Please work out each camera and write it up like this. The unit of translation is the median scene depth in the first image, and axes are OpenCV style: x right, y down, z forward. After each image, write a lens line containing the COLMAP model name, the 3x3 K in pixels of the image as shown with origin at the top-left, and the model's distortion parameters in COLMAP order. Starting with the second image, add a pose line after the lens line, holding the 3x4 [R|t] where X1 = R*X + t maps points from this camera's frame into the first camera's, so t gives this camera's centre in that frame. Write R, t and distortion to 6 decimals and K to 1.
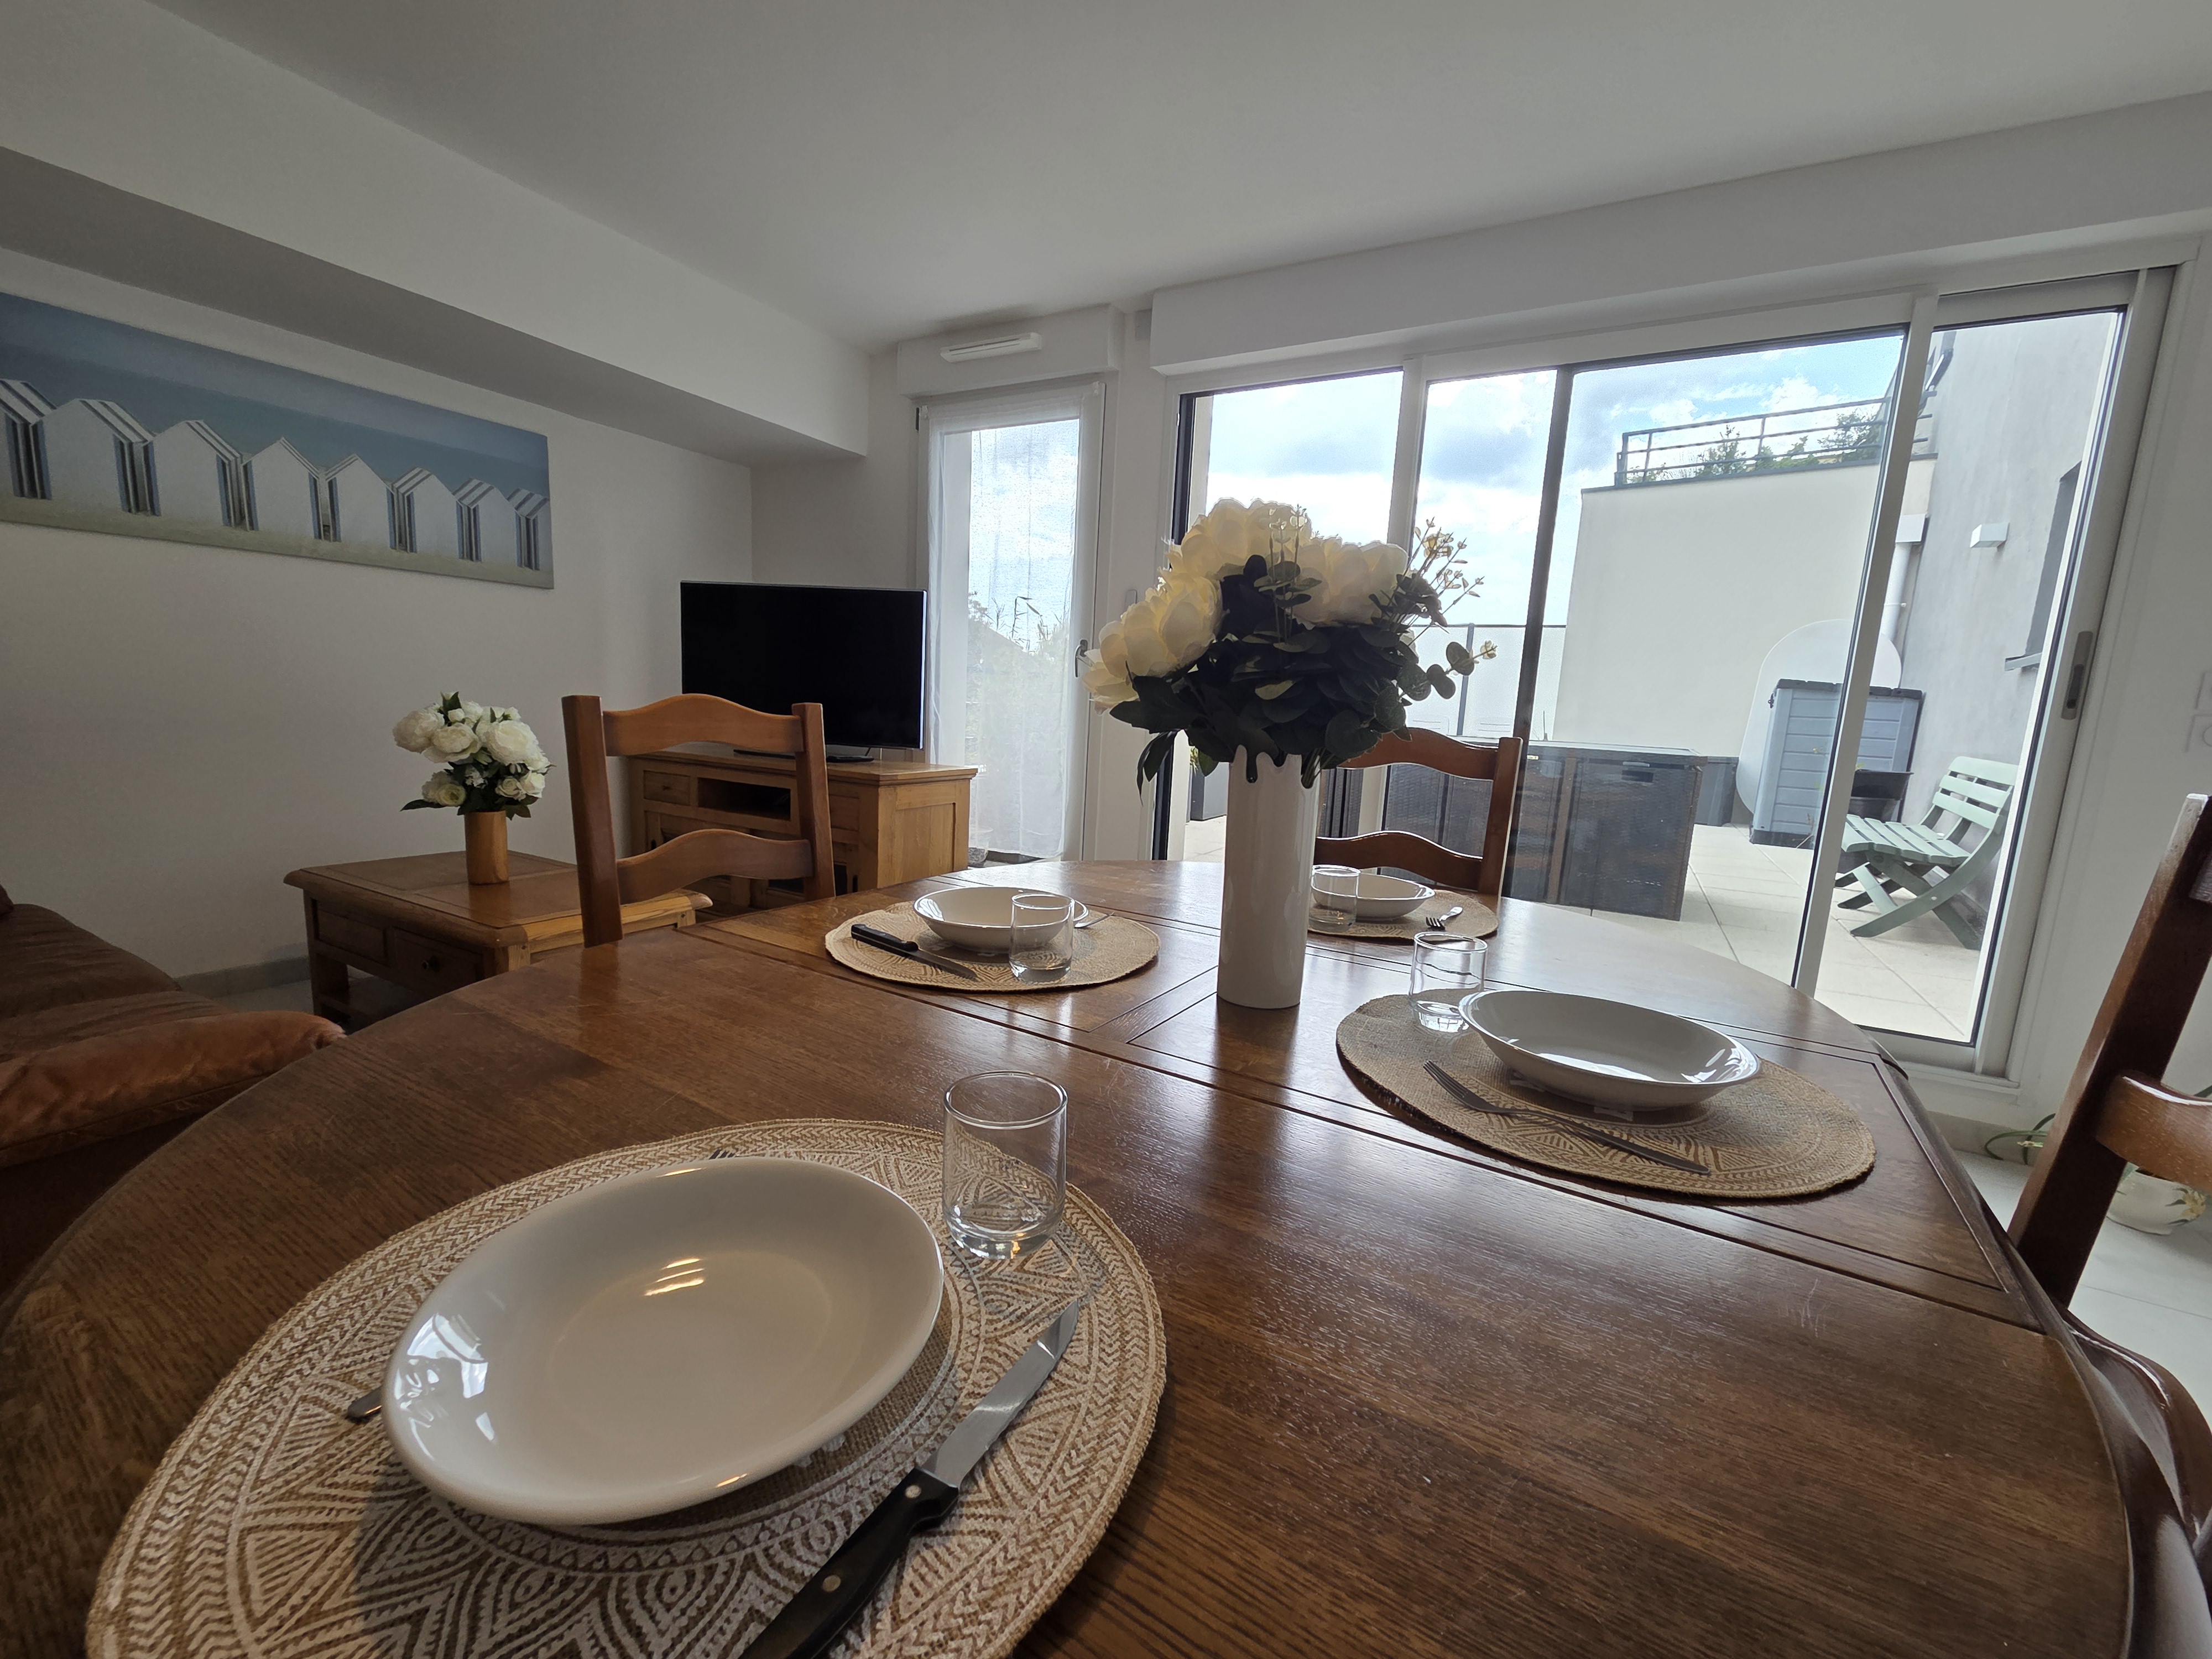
lens RADIAL K [[900.7, 0, 1109.8], [0, 900.7, 838.5], [0, 0, 1]] dist [0.005787, -0.002605]
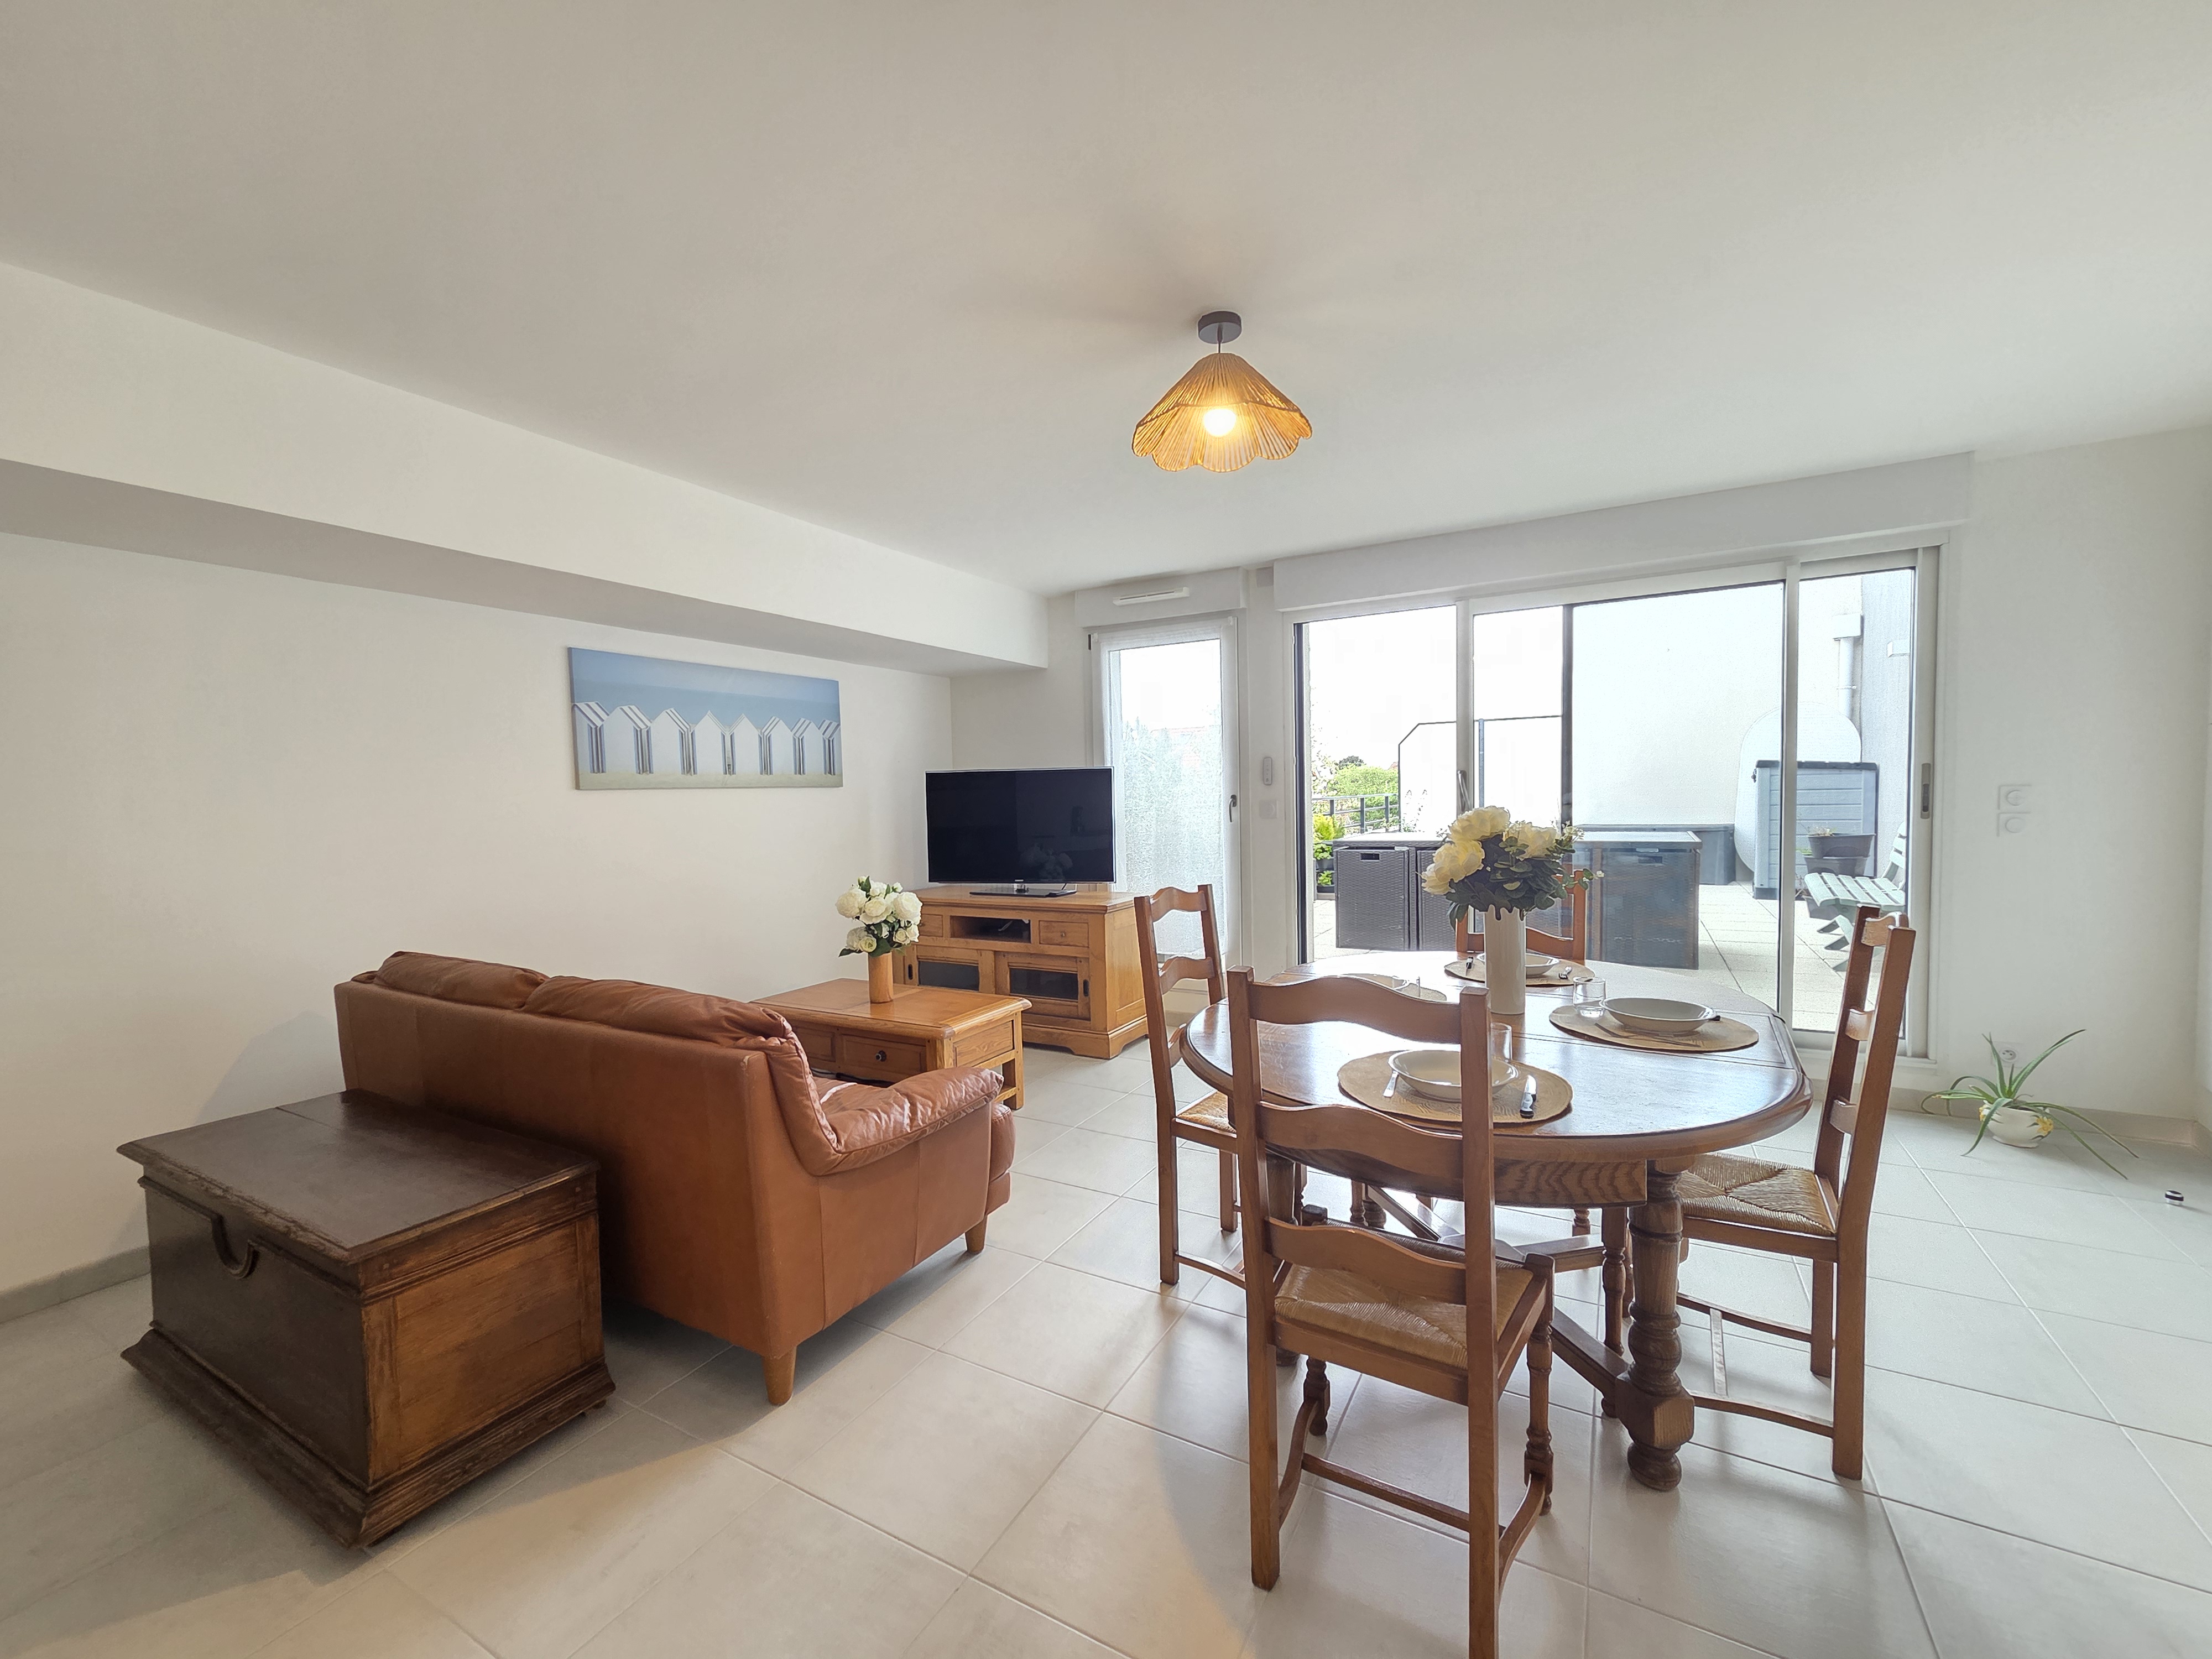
lens RADIAL K [[900.7, 0, 1109.8], [0, 900.7, 838.5], [0, 0, 1]] dist [0.005787, -0.002605]
pose [[0.997166, -0.074942, -0.006642, -0.230596], [0.073857, 0.991895, -0.103387, -0.028674], [0.014336, 0.102604, 0.994619, -0.392619]]
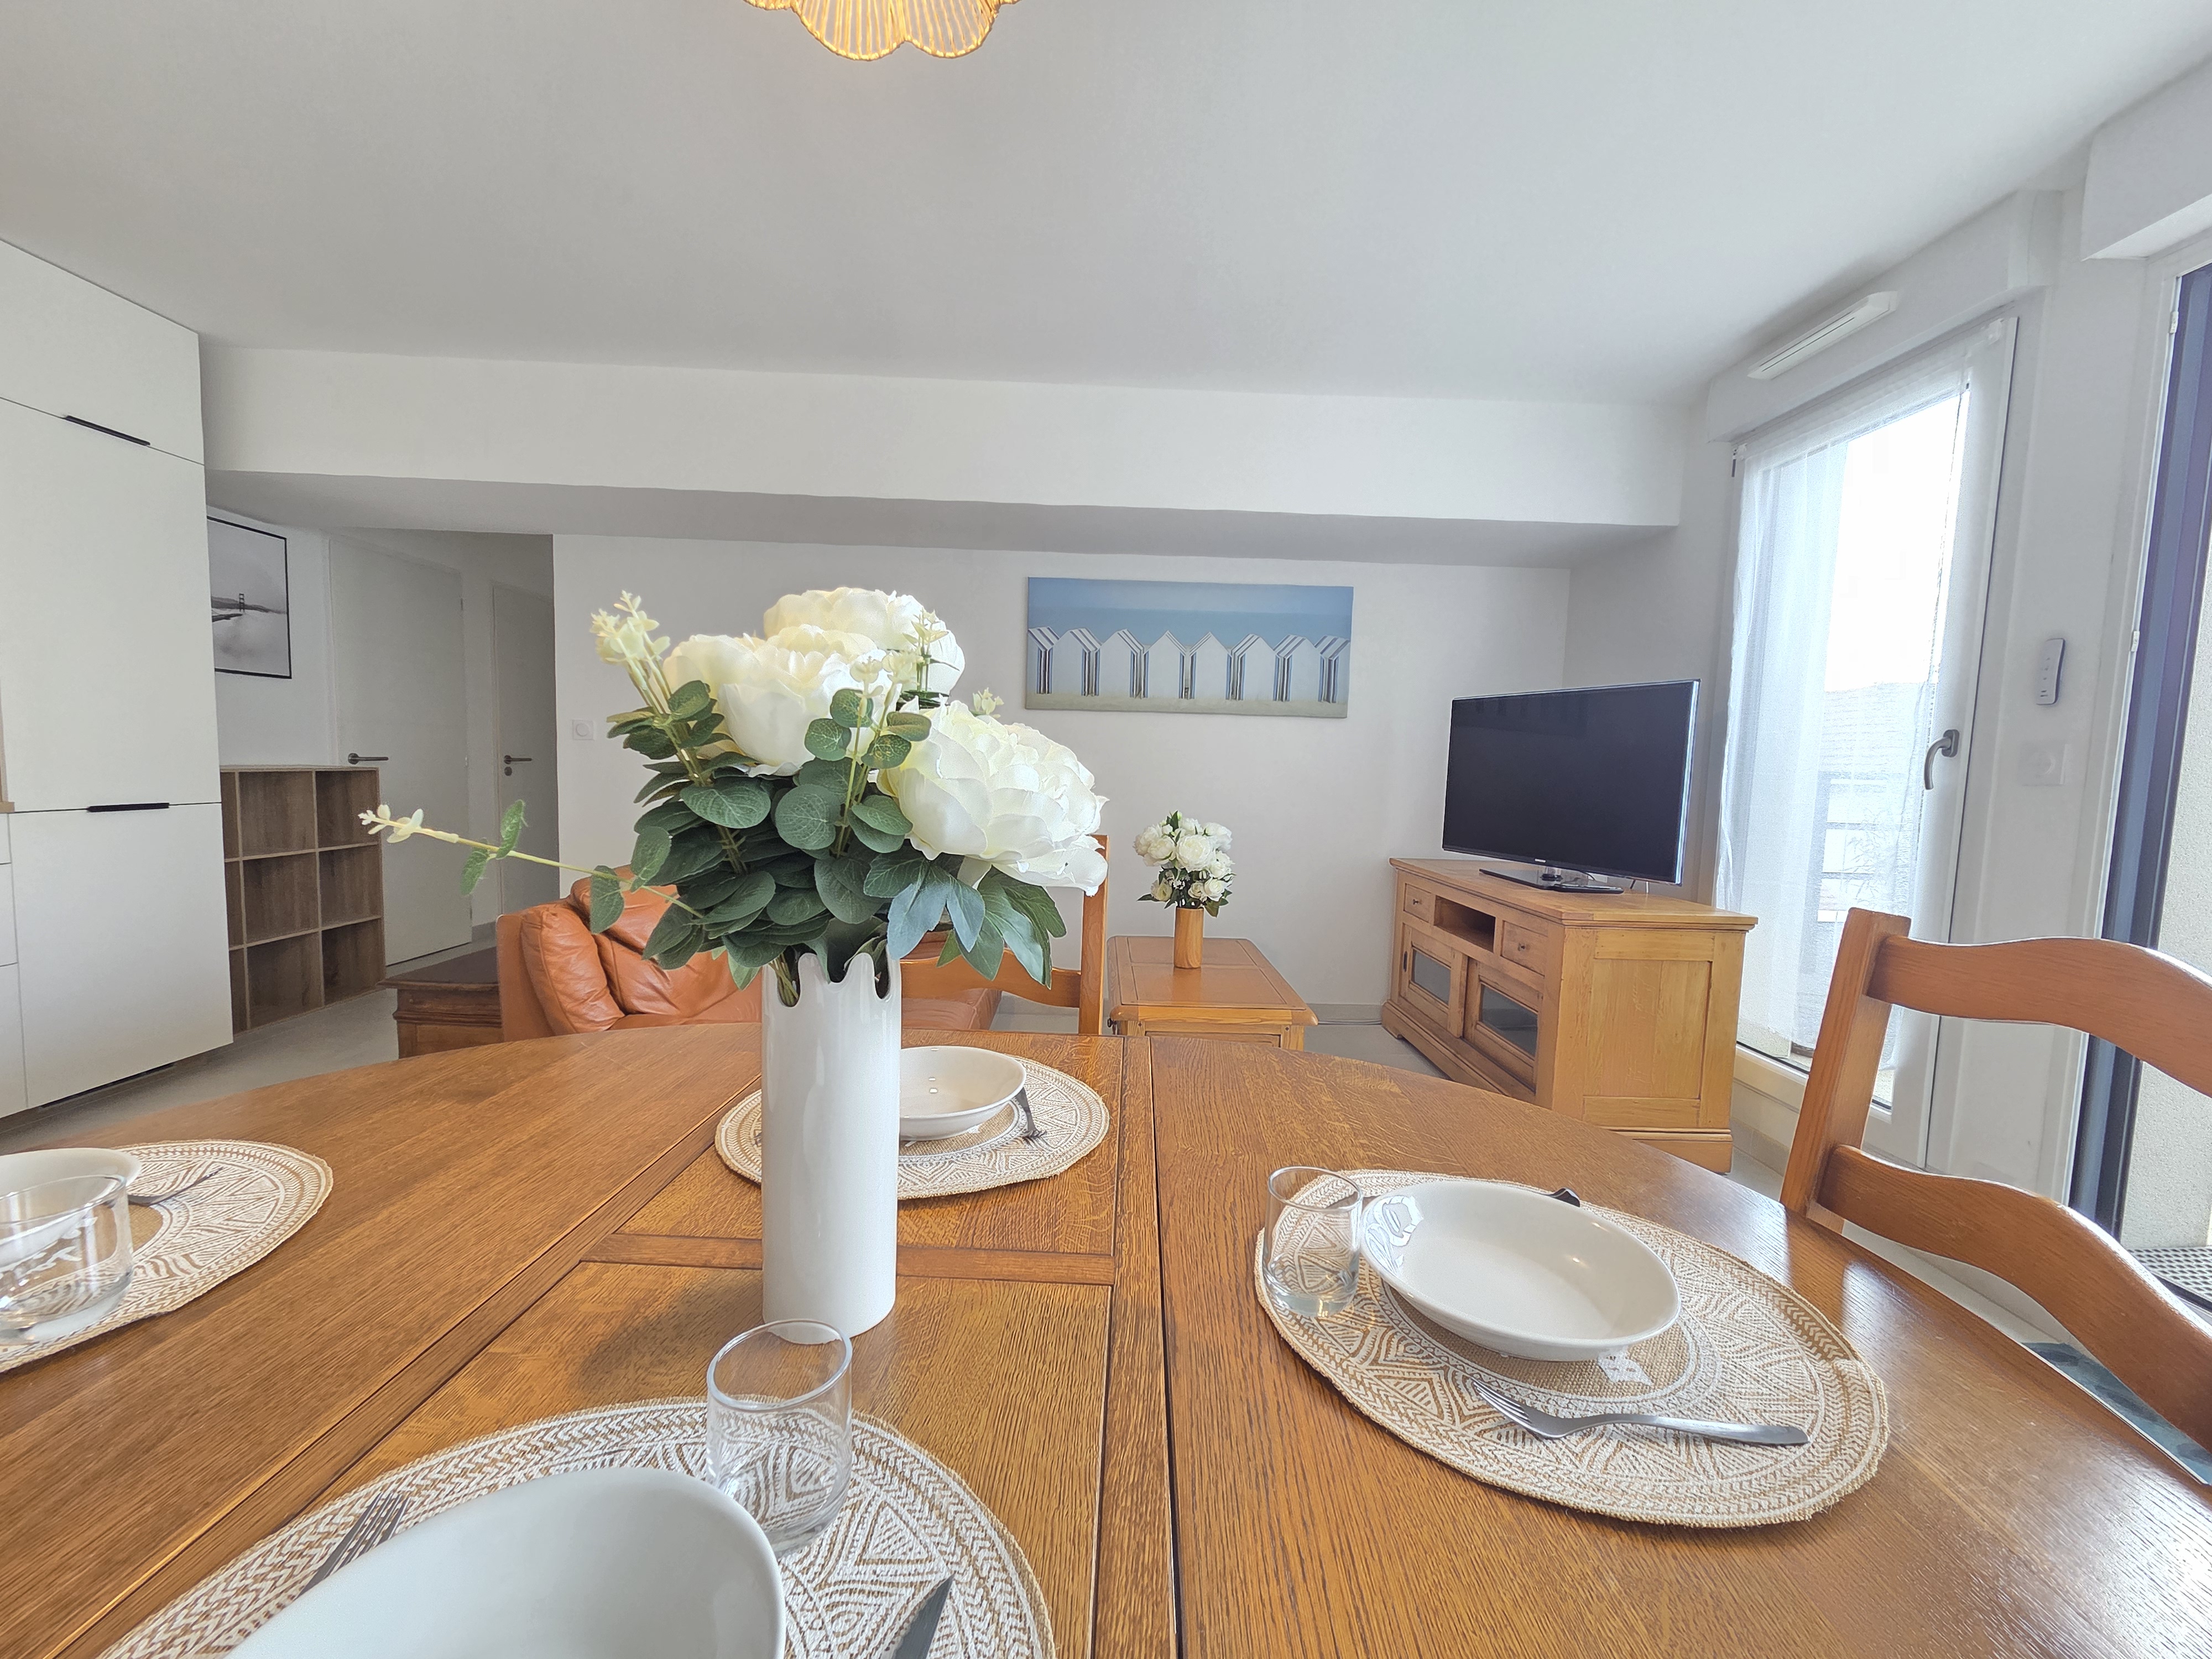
lens RADIAL K [[900.7, 0, 1109.8], [0, 900.7, 838.5], [0, 0, 1]] dist [0.005787, -0.002605]
pose [[0.503746, 0.035593, -0.863118, 0.236819], [-0.136076, 0.989946, -0.038596, -0.048421], [0.853067, 0.136892, 0.503525, 0.224284]]
